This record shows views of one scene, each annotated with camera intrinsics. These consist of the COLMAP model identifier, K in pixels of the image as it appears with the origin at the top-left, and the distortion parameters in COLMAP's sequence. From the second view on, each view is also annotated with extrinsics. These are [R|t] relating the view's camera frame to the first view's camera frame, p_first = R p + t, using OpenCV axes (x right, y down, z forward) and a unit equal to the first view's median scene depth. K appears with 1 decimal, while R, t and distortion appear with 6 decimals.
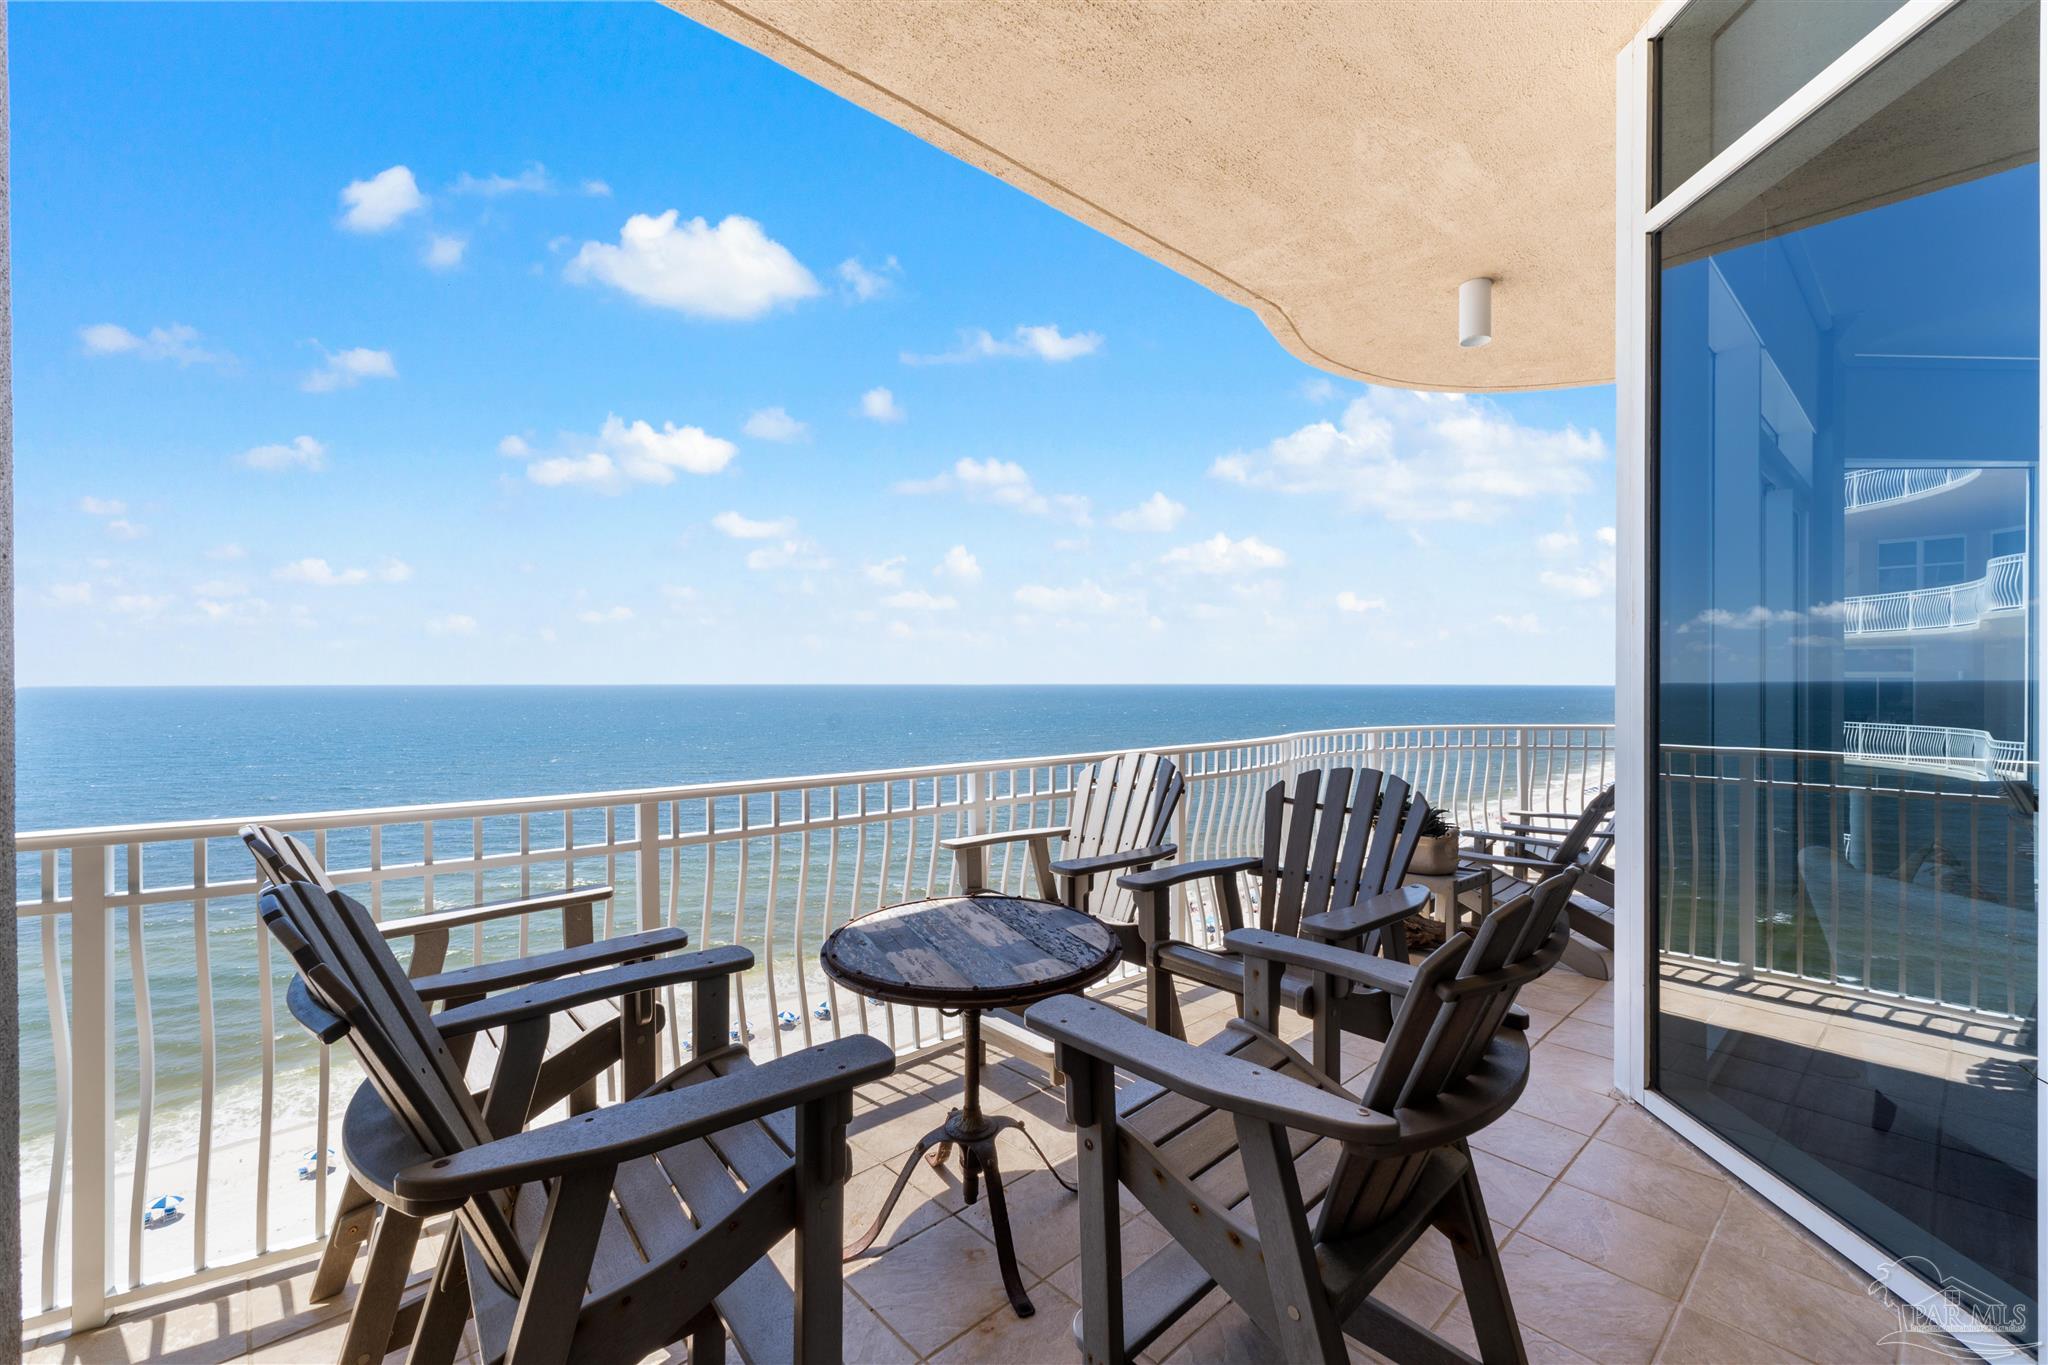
lens RADIAL K [[865.9, 0, 1028.1], [0, 865.9, 668.7], [0, 0, 1]] dist [0.003485, 0.001100]
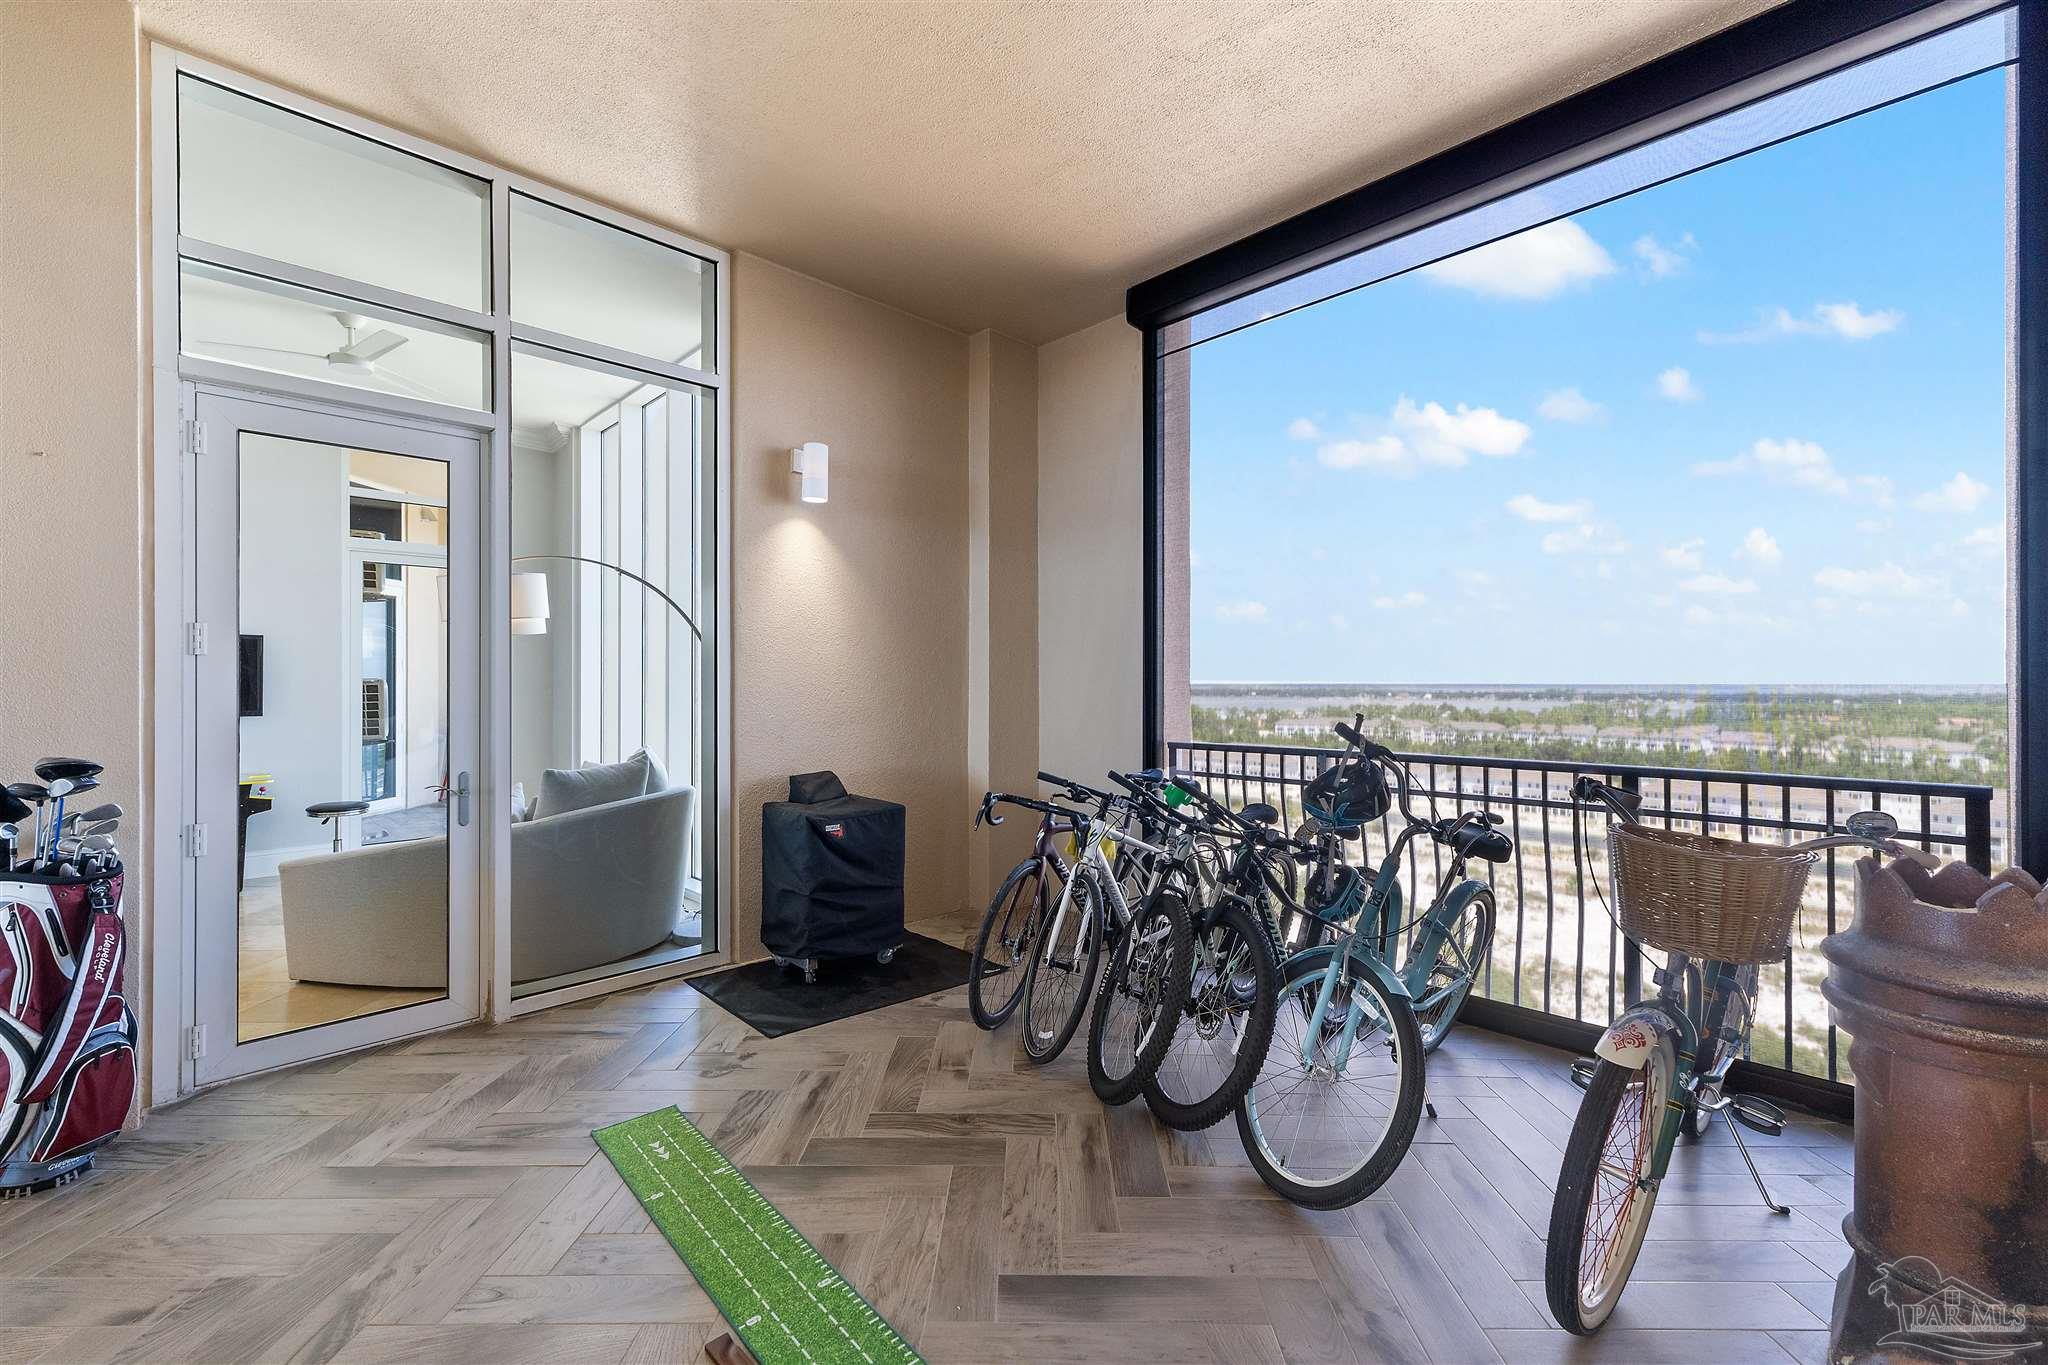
lens RADIAL K [[865.9, 0, 1024.4], [0, 865.9, 689.5], [0, 0, 1]] dist [0.003485, 0.001100]
pose [[0.999966, -0.005109, 0.006544, -0.917588], [0.005117, 0.999986, -0.001200, 0.037752], [-0.006538, 0.001233, 0.999978, 0.021808]]
